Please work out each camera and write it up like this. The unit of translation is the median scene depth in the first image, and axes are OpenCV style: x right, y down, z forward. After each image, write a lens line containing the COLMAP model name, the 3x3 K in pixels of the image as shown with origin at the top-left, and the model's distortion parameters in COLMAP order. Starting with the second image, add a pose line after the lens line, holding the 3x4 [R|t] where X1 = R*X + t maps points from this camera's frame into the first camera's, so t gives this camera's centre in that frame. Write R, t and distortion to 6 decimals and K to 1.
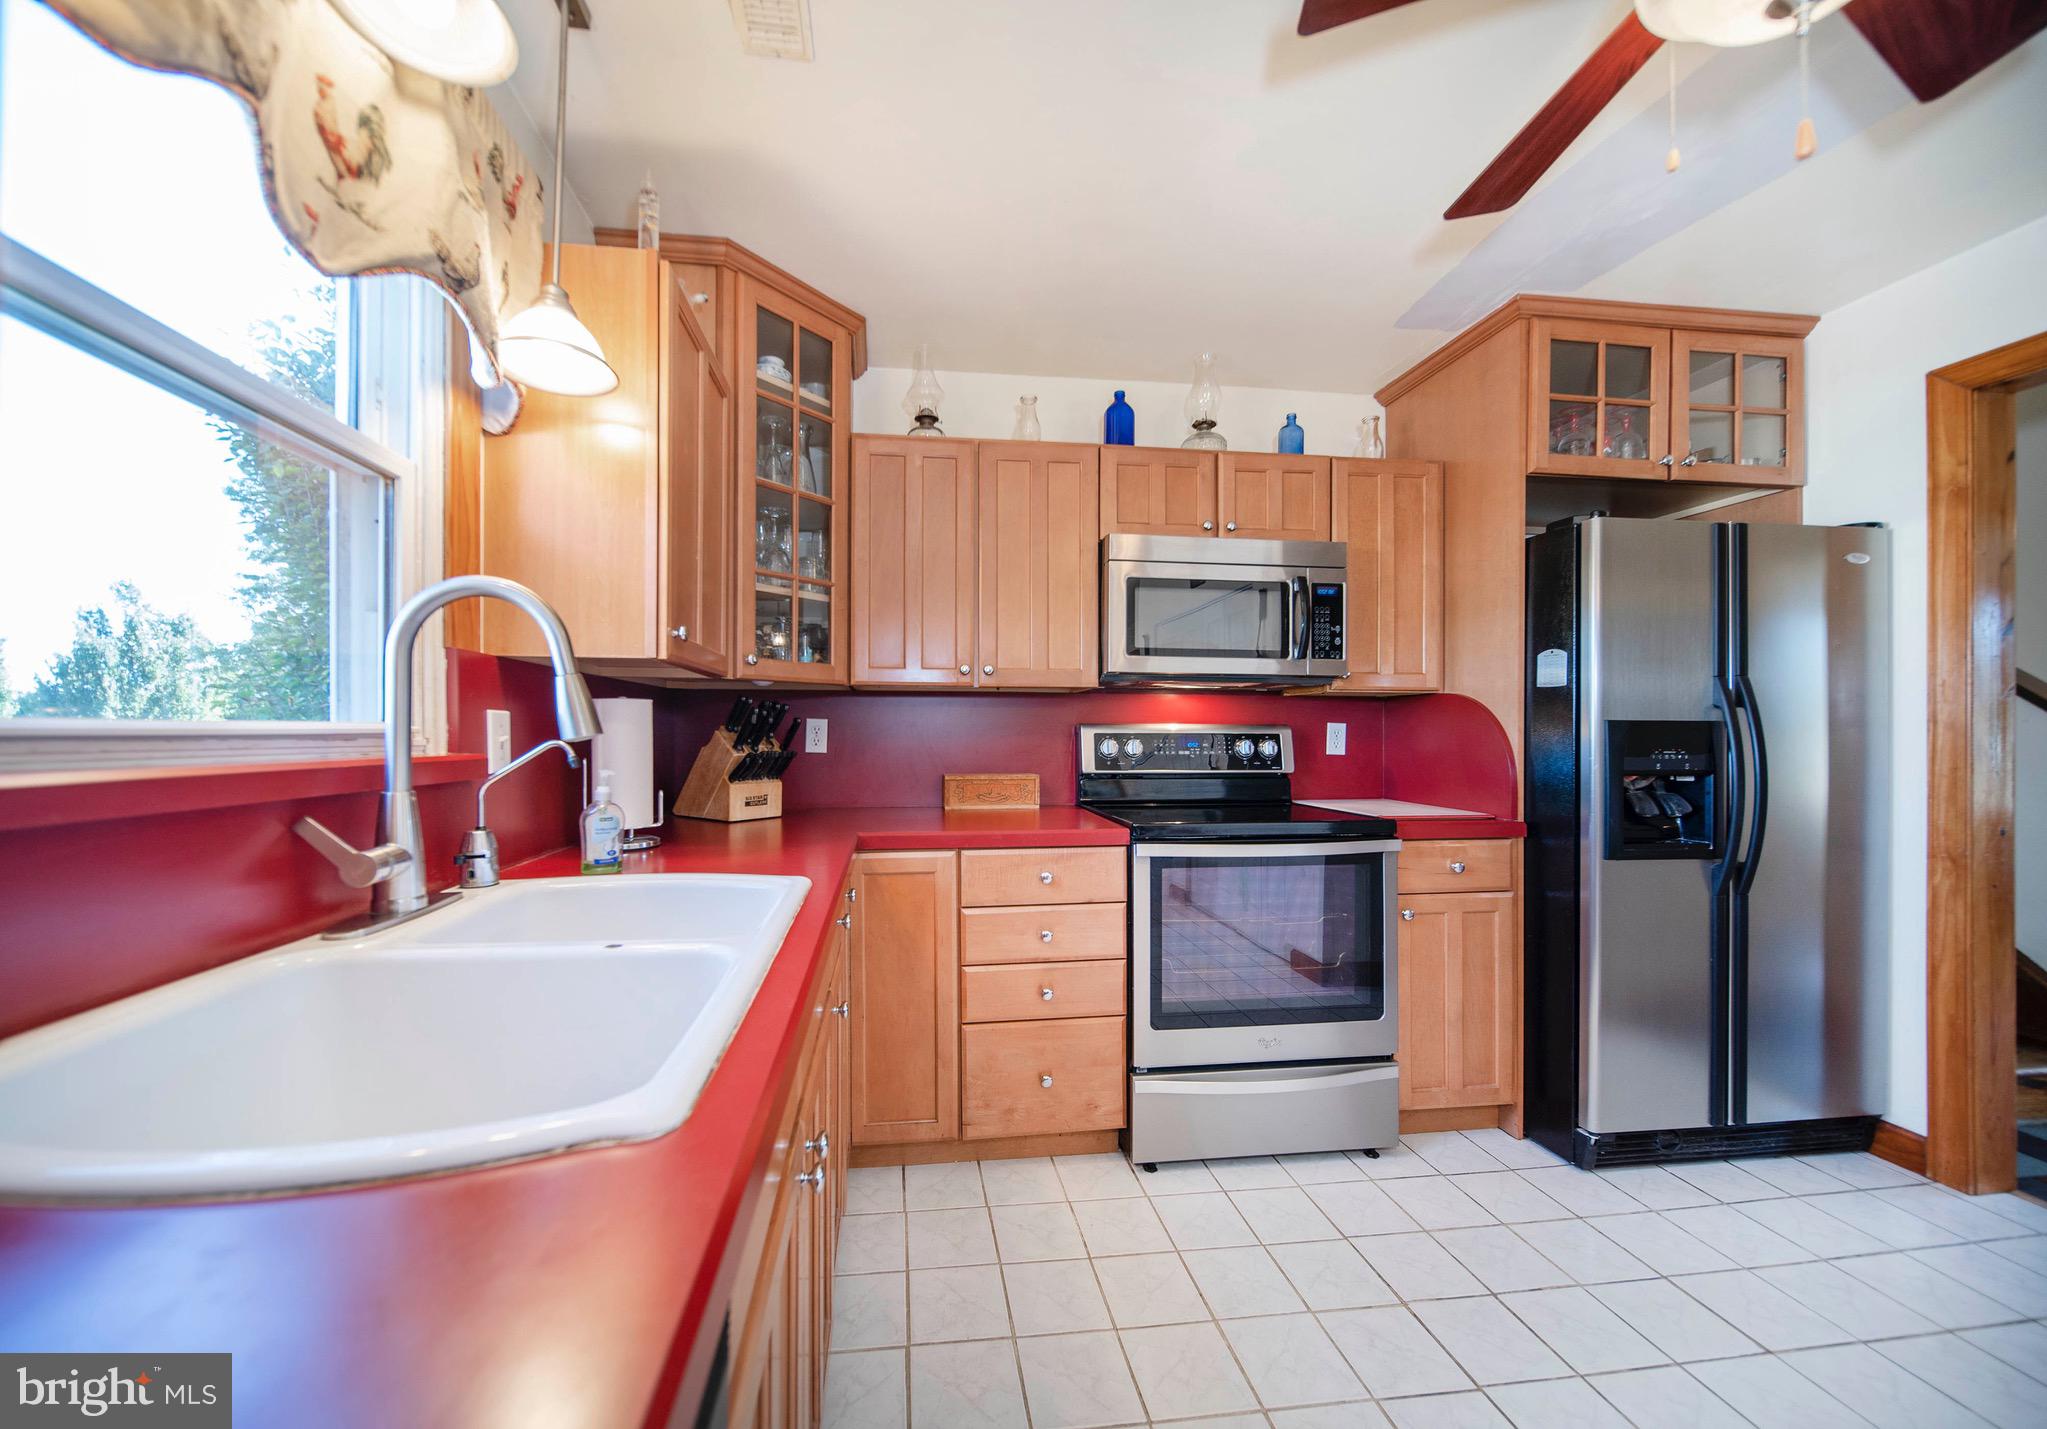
lens RADIAL K [[759.6, 0, 974.4], [0, 759.6, 728.3], [0, 0, 1]] dist [-0.001474, -0.000511]
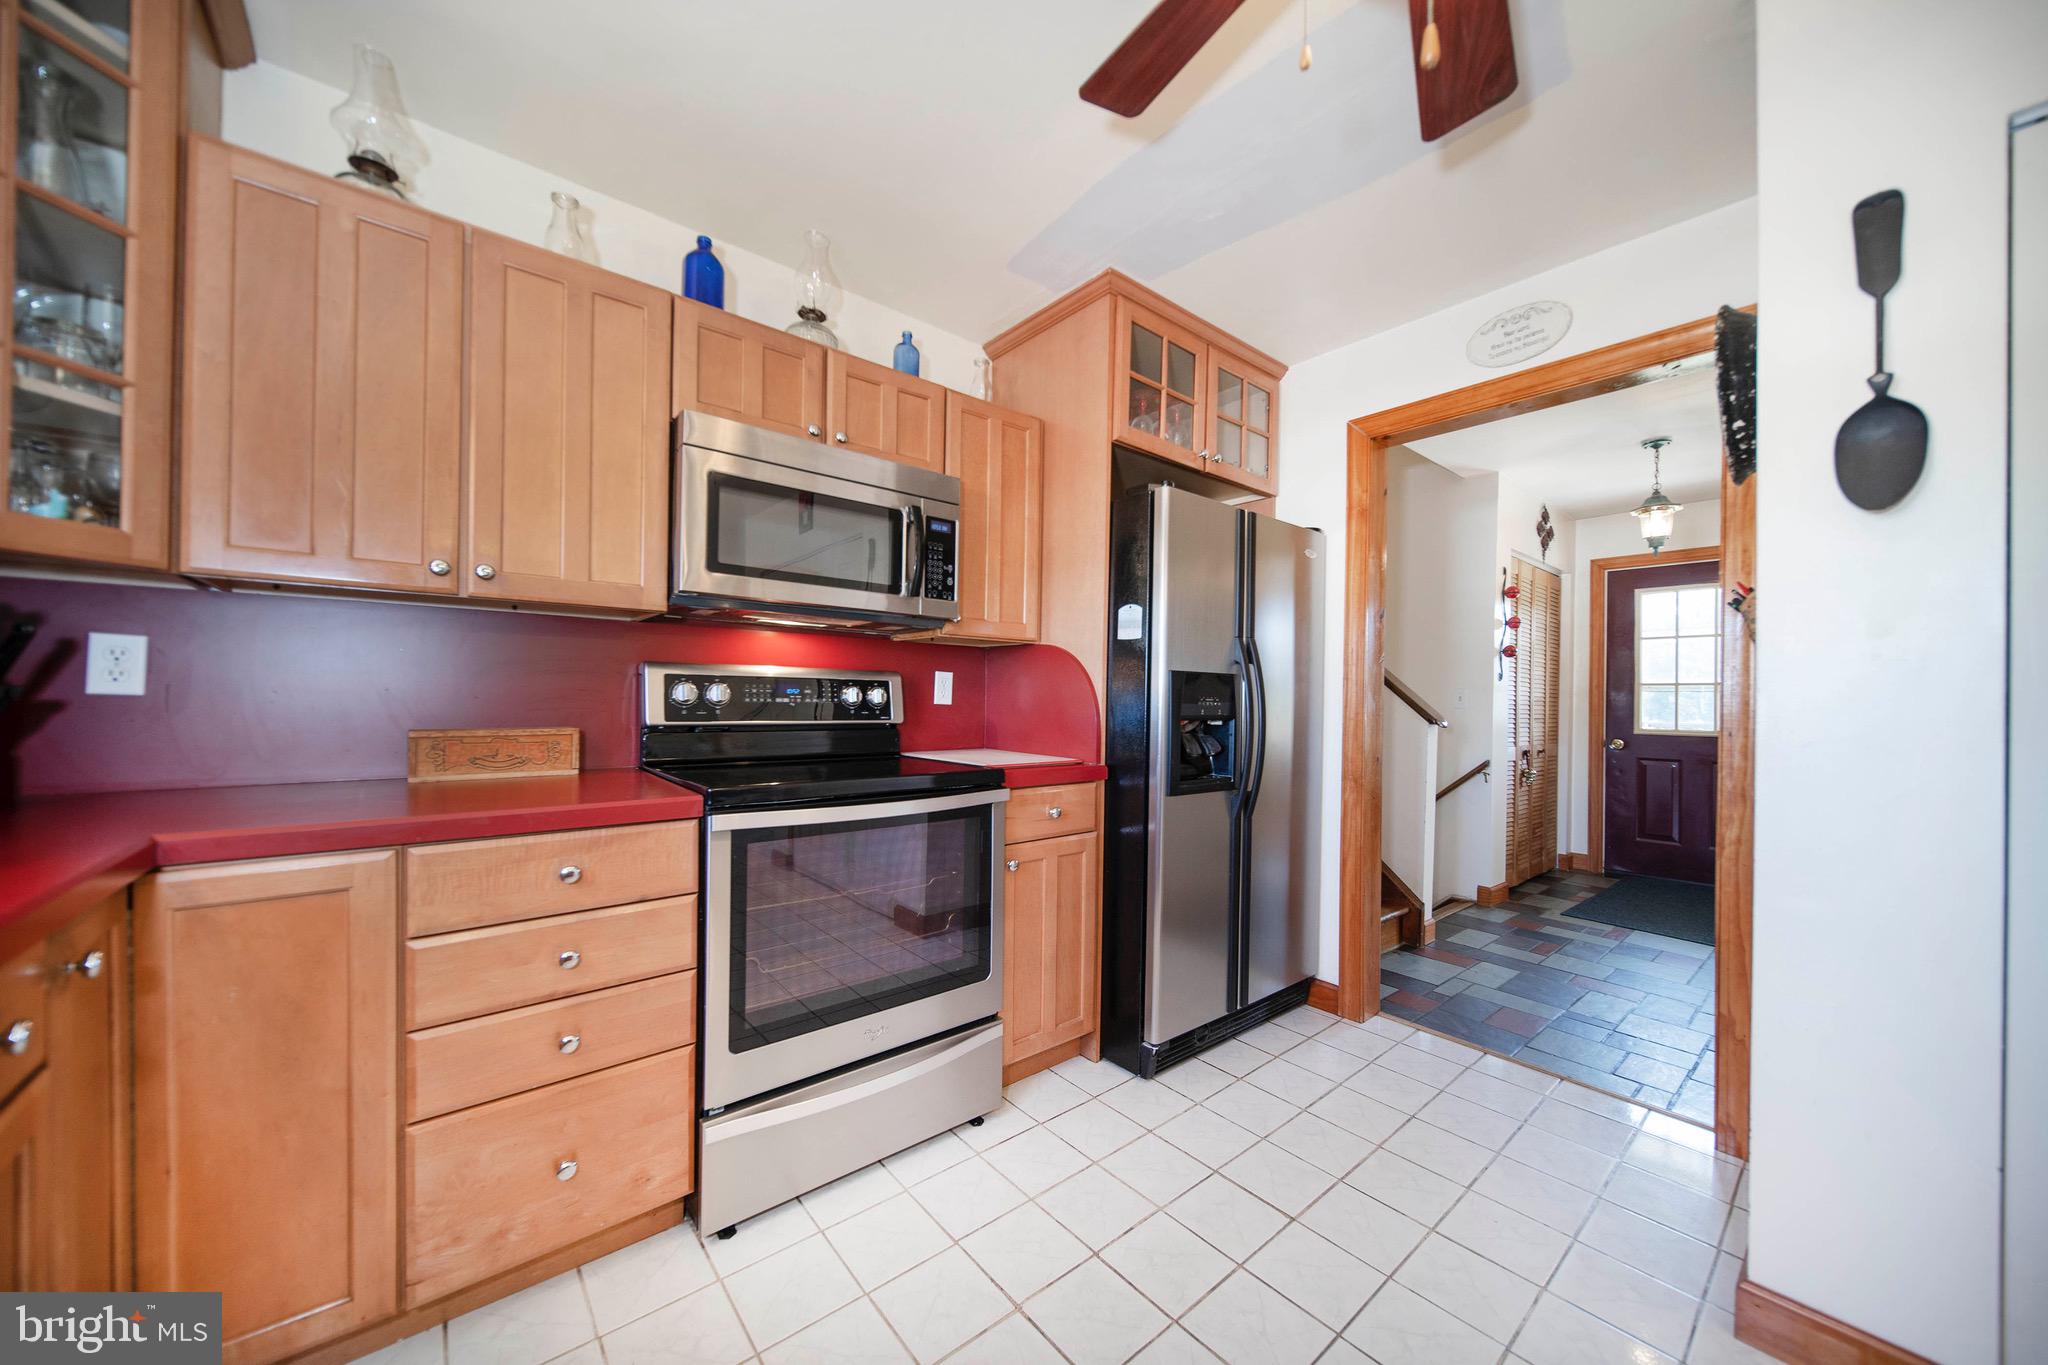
lens RADIAL K [[724.1, 0, 1031.7], [0, 724.1, 698.4], [0, 0, 1]] dist [-0.006040, 0.000262]
pose [[0.832808, 0.010396, 0.553464, 0.074464], [-0.016765, 0.999839, 0.006446, 0.024553], [-0.553308, -0.014647, 0.832848, 0.213245]]
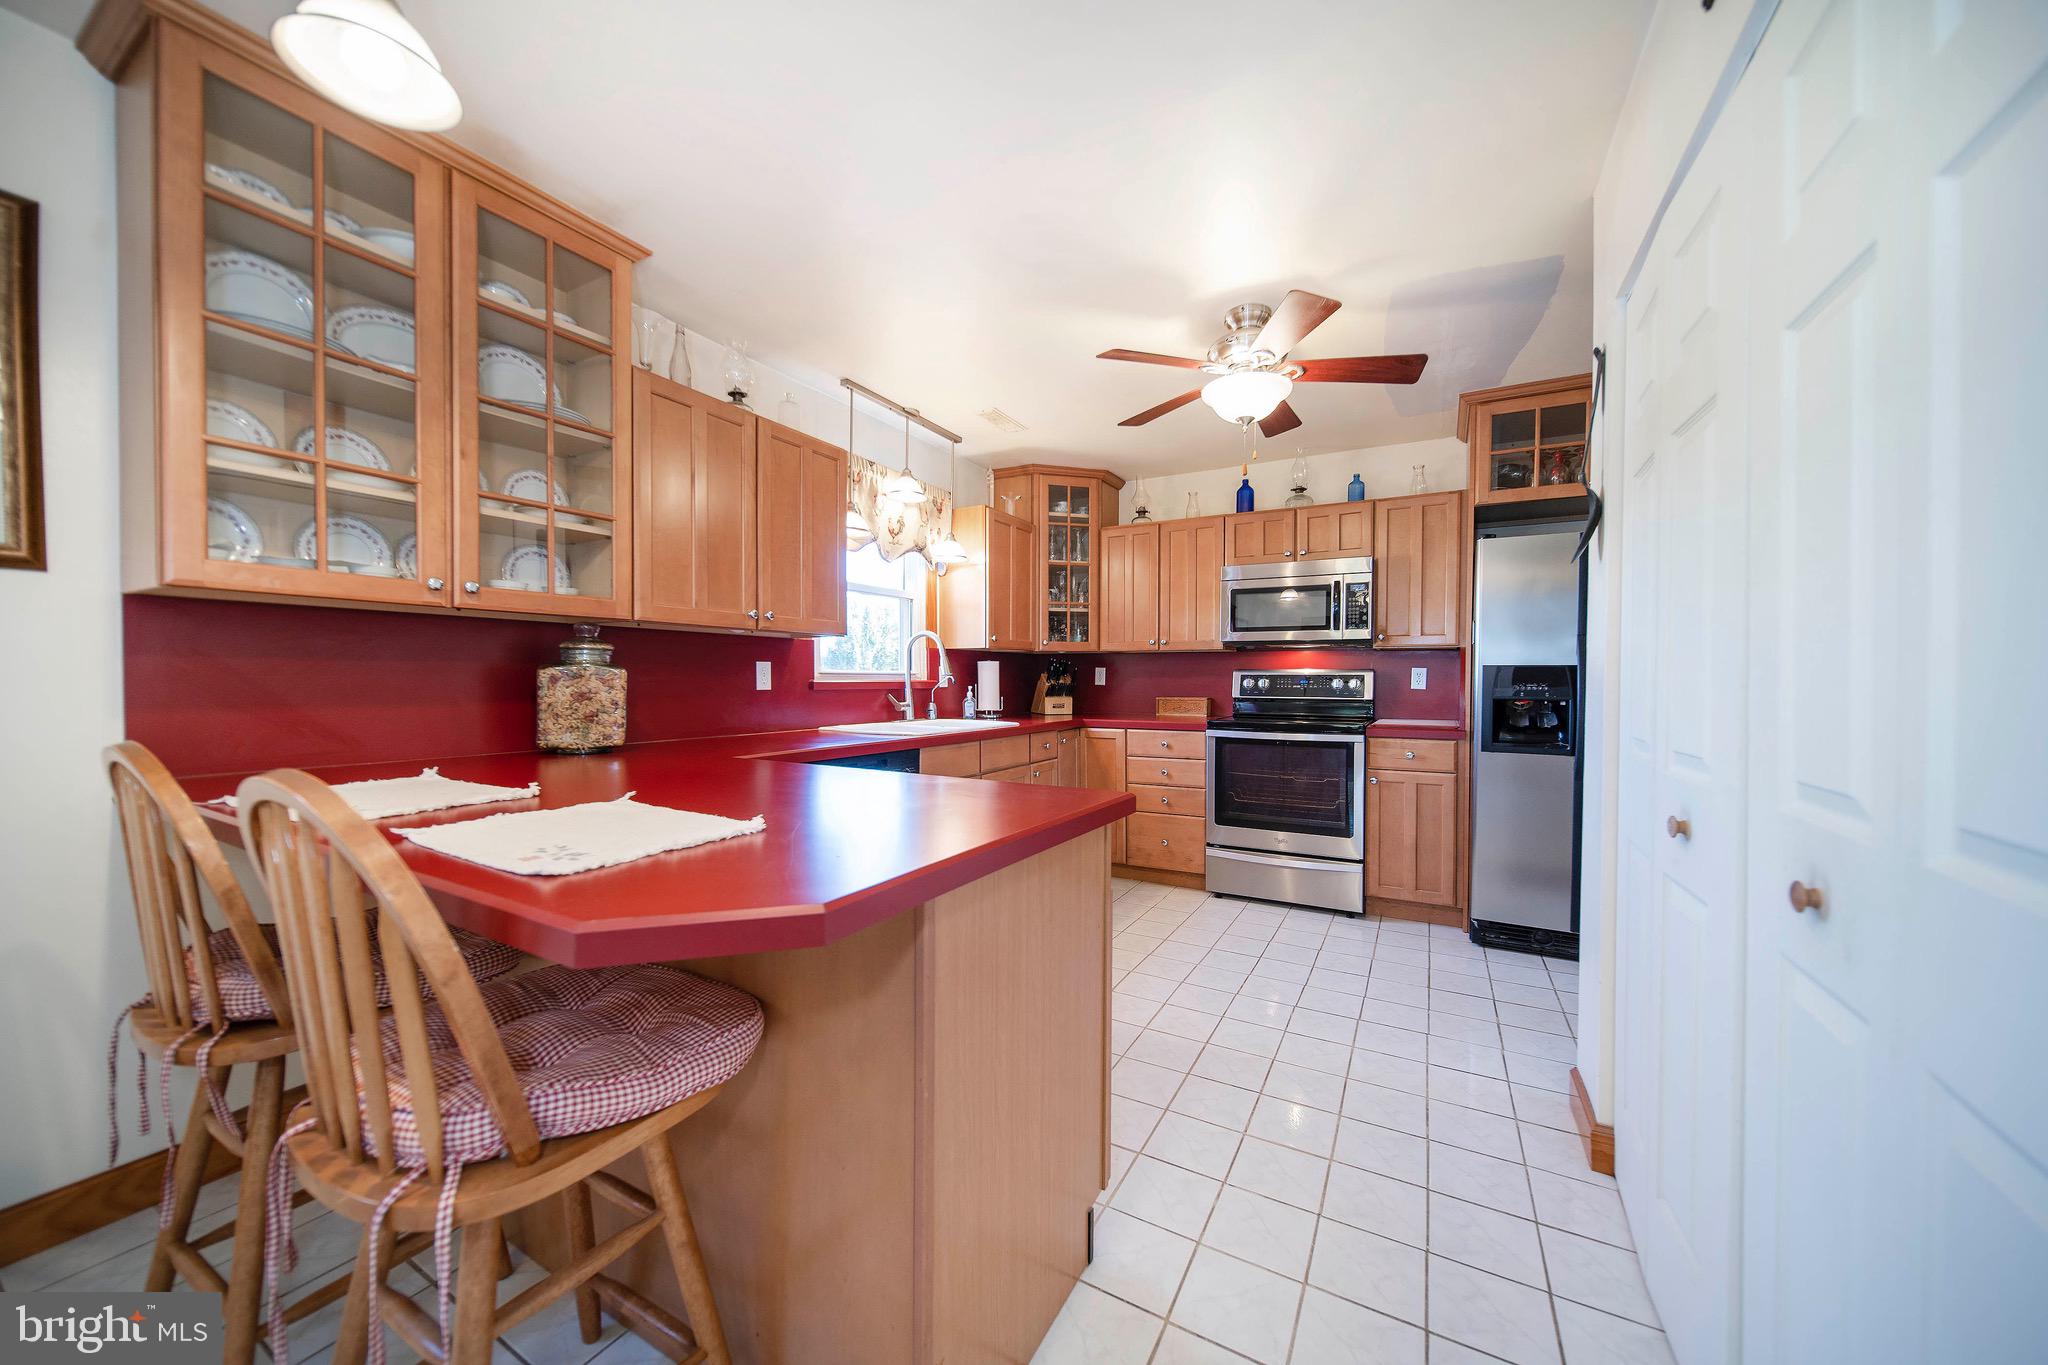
lens RADIAL K [[724.1, 0, 1024.1], [0, 724.1, 690.1], [0, 0, 1]] dist [-0.006040, 0.000262]
pose [[0.811219, 0.009859, -0.584659, 0.867355], [0.002209, 0.999799, 0.019925, 0.008478], [0.584738, -0.017455, 0.811034, -0.758870]]
